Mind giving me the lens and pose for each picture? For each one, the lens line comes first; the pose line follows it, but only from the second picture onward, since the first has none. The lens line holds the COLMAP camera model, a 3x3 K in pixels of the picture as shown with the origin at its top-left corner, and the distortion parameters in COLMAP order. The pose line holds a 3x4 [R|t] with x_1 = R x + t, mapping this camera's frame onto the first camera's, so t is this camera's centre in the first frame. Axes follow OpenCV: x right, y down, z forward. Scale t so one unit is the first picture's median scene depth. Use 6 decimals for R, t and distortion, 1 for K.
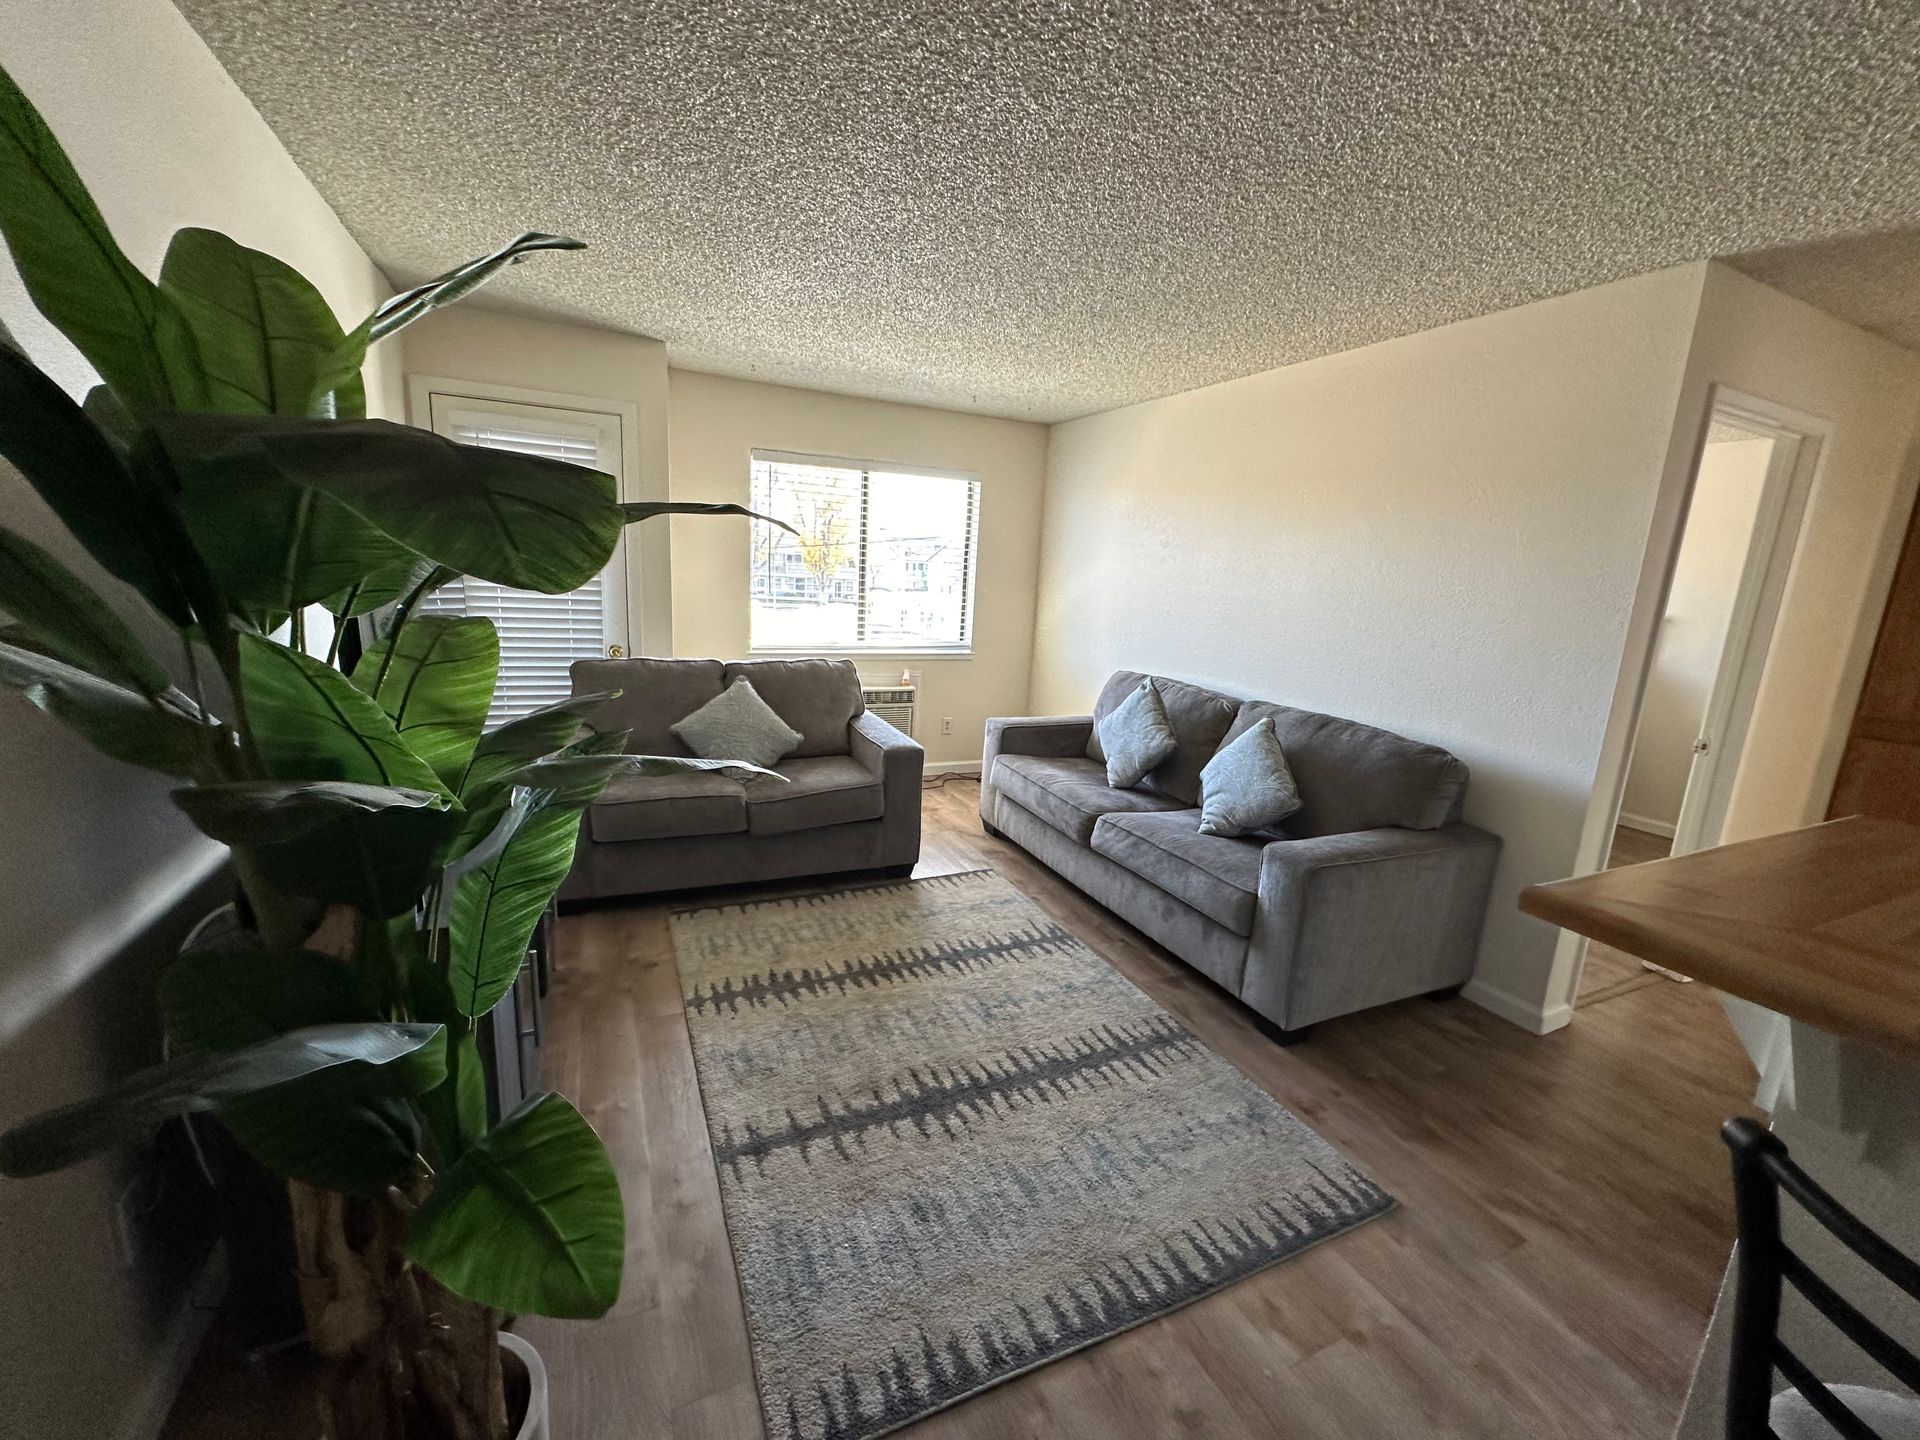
lens RADIAL K [[759.4, 0, 960.7], [0, 759.4, 723.1], [0, 0, 1]] dist [-0.003588, 0.000358]
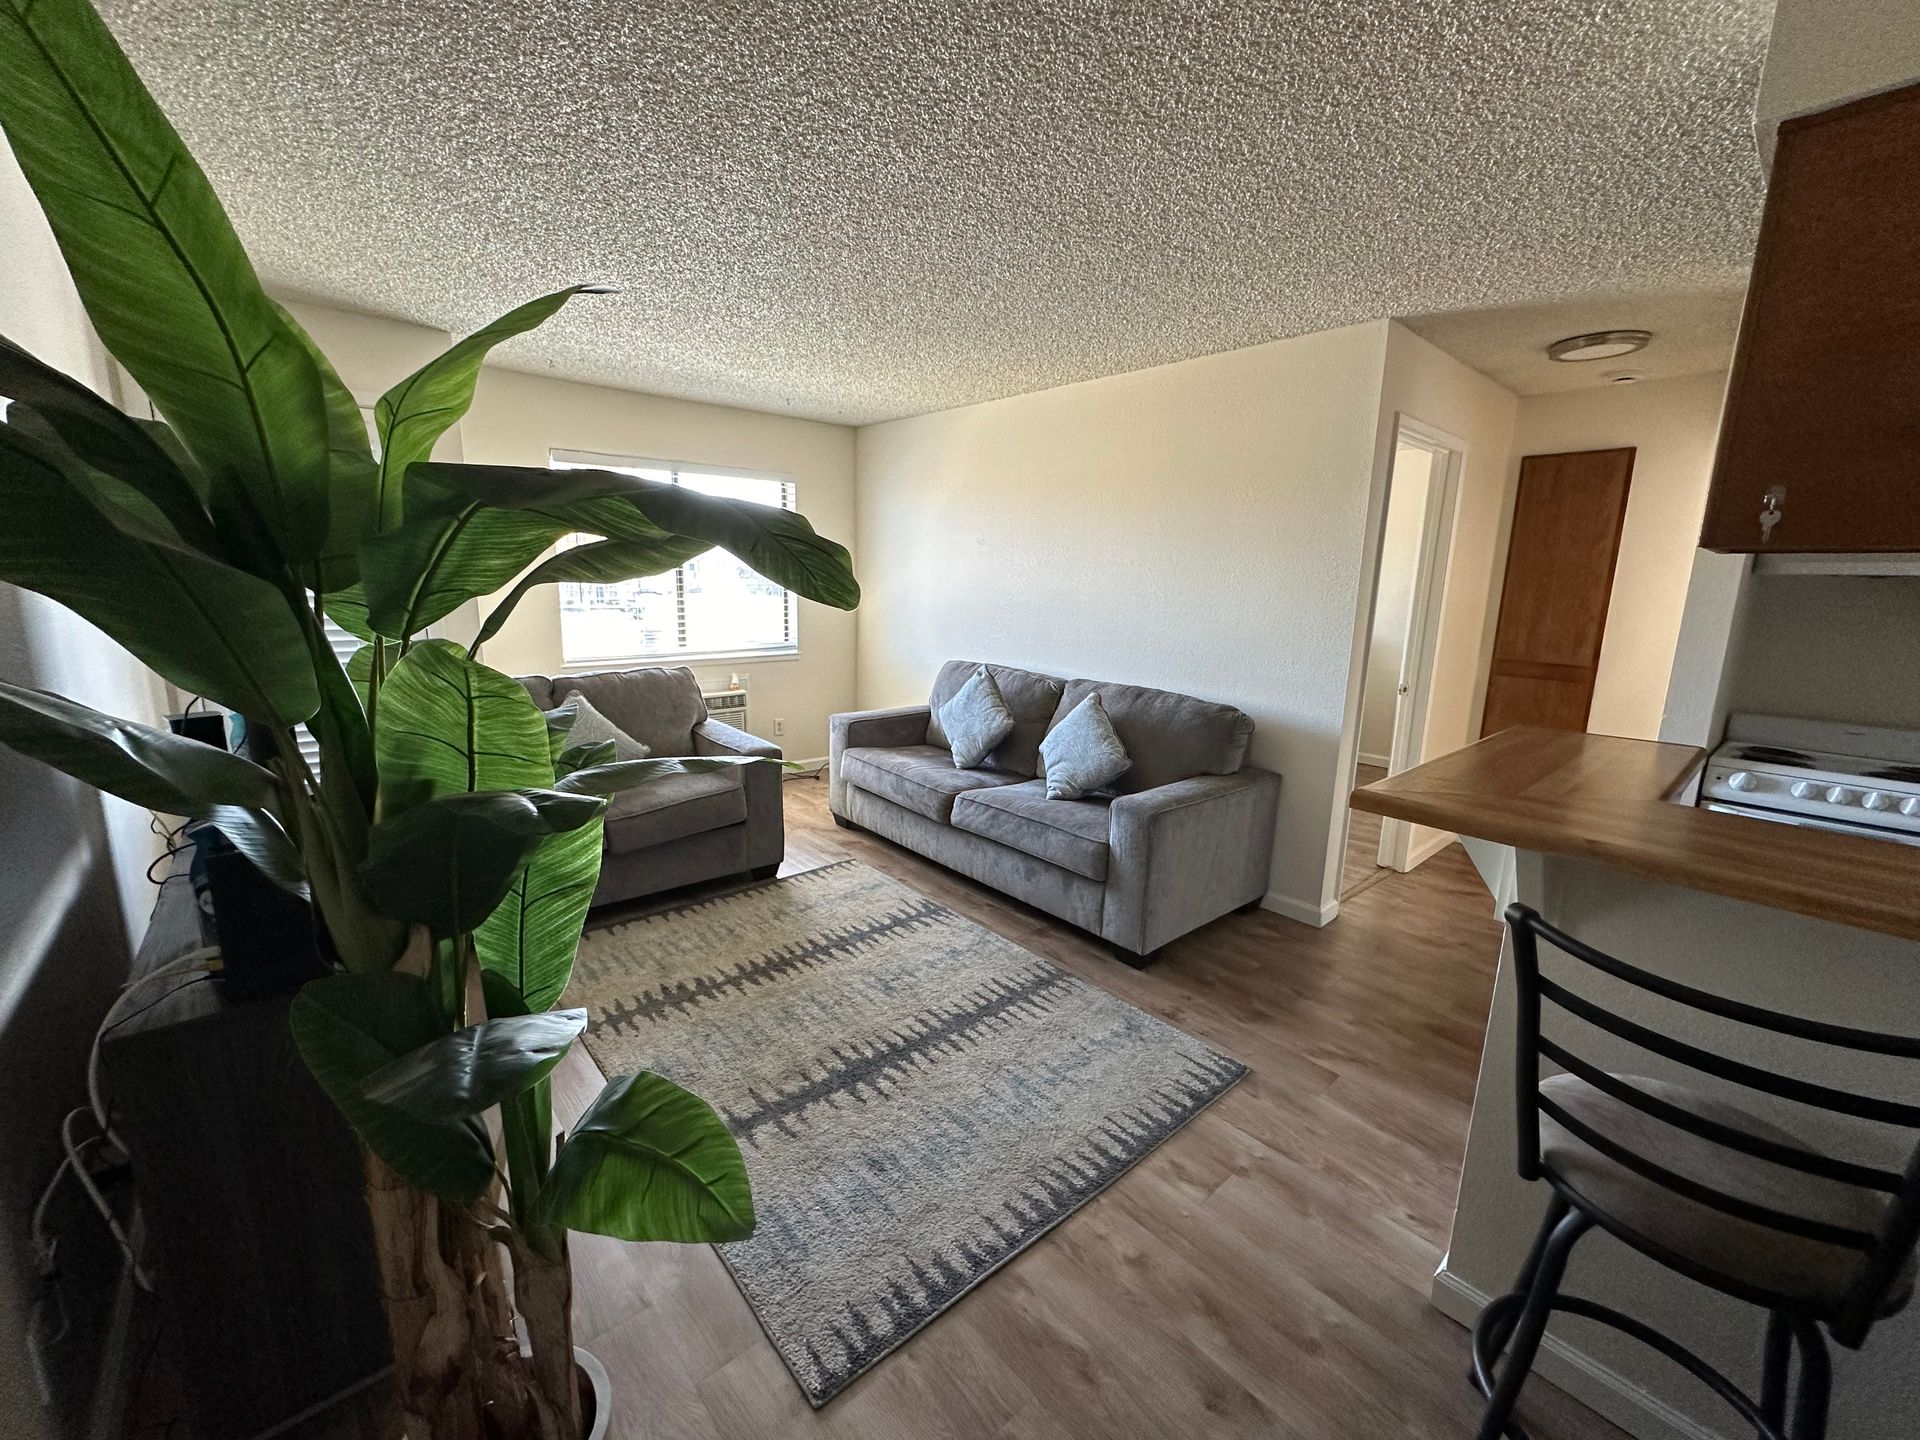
lens RADIAL K [[759.4, 0, 959.8], [0, 759.4, 723.1], [0, 0, 1]] dist [-0.003588, 0.000358]
pose [[0.960228, -0.085073, 0.265940, -0.137236], [0.083767, 0.996353, 0.016270, 0.004703], [-0.266354, 0.006654, 0.963852, -0.067010]]
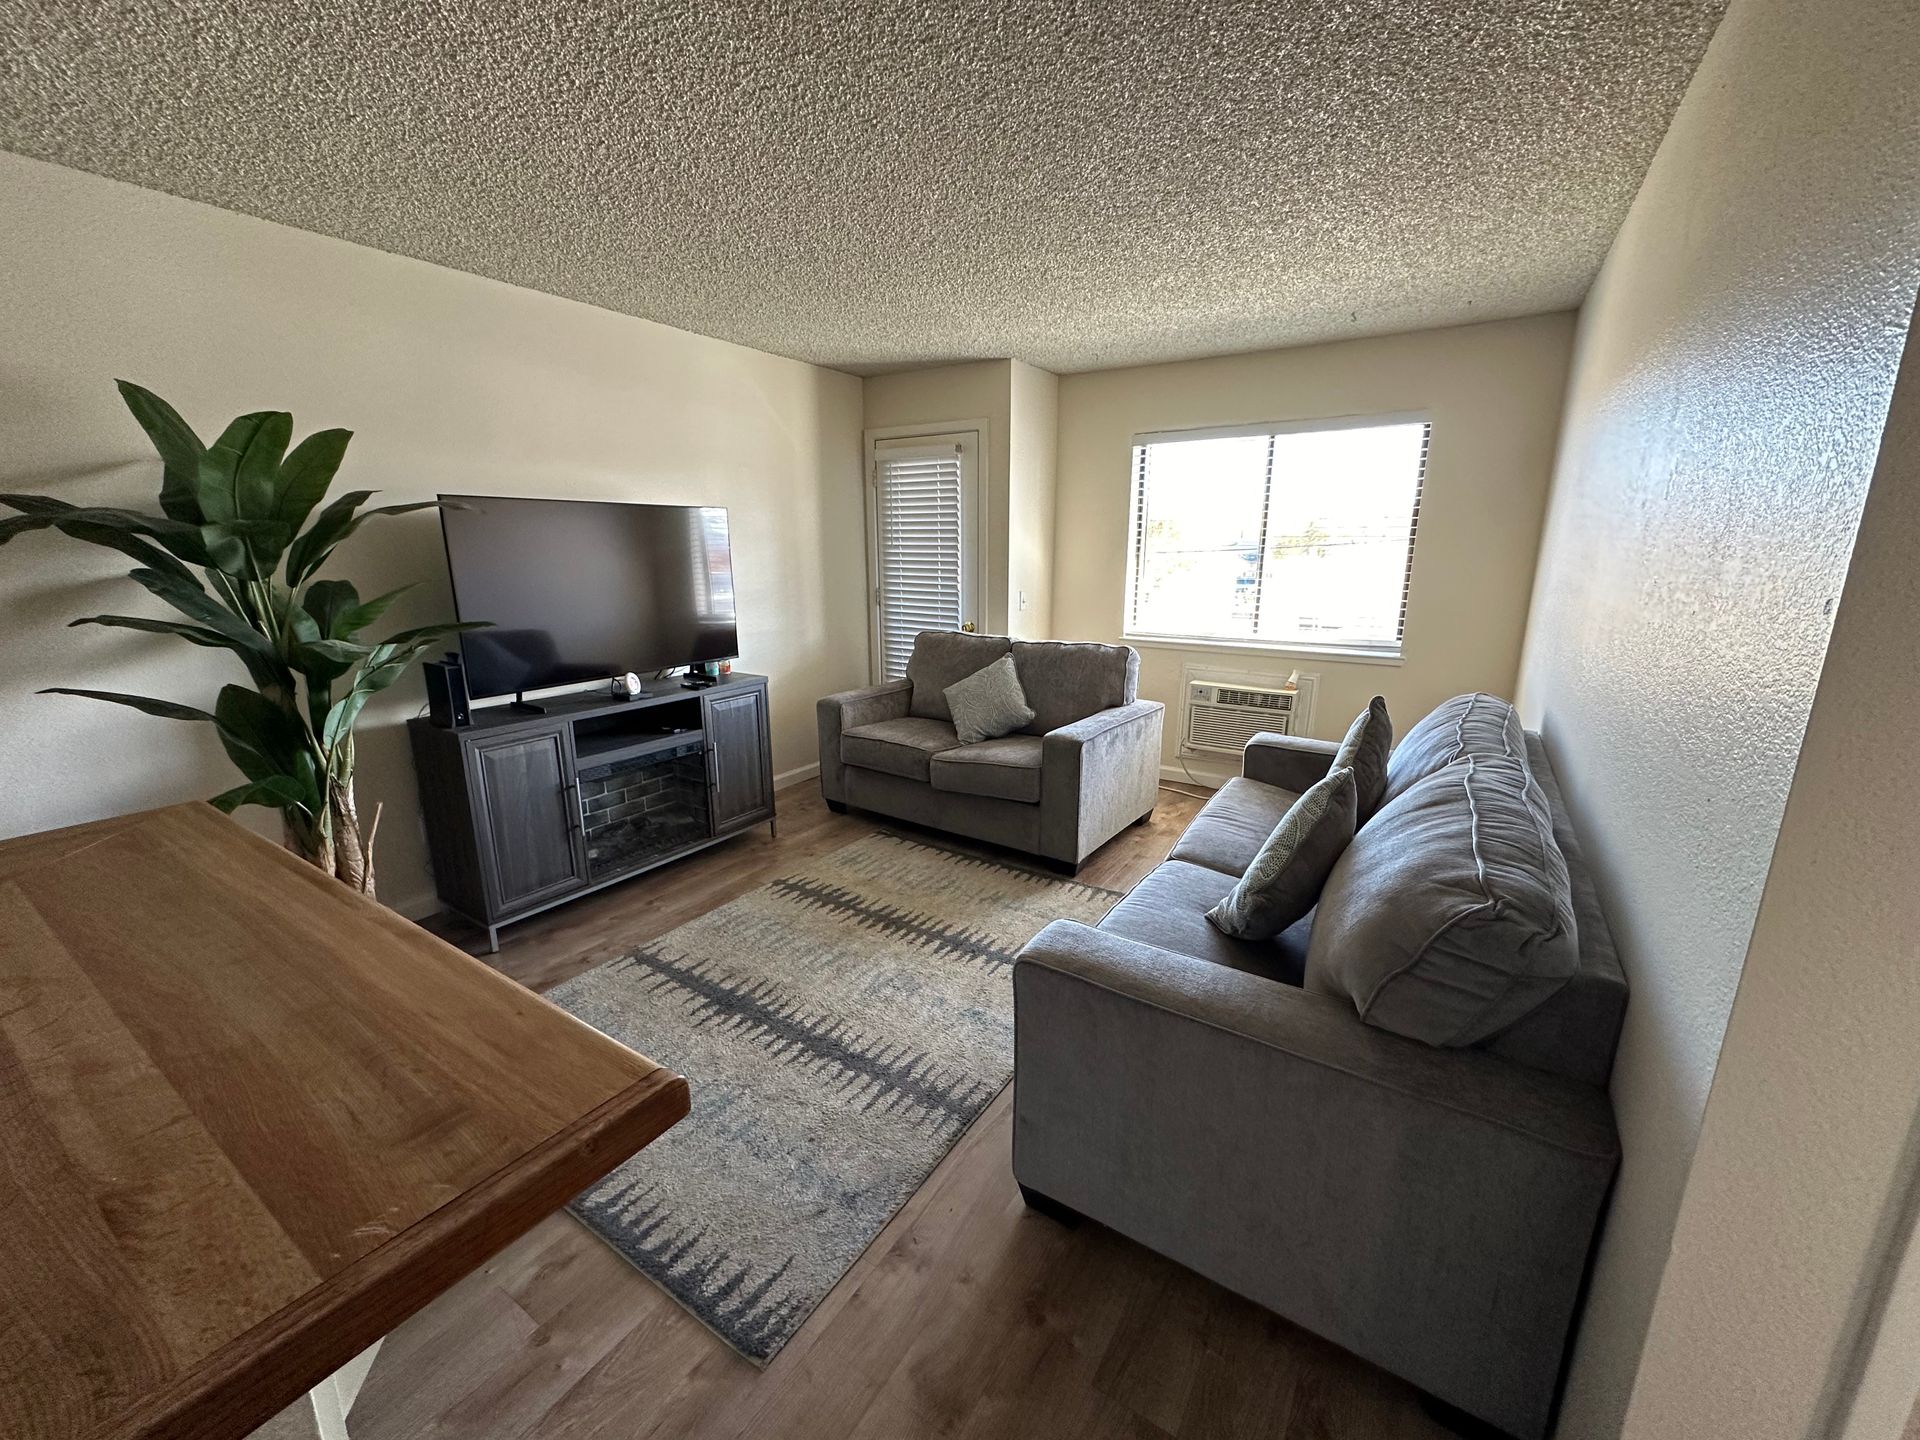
lens RADIAL K [[759.4, 0, 965.4], [0, 759.4, 727.6], [0, 0, 1]] dist [-0.003588, 0.000358]
pose [[0.534293, 0.151014, -0.831701, 1.018062], [-0.142675, 0.985907, 0.087358, -0.071551], [0.833172, 0.071989, 0.548309, 0.594943]]
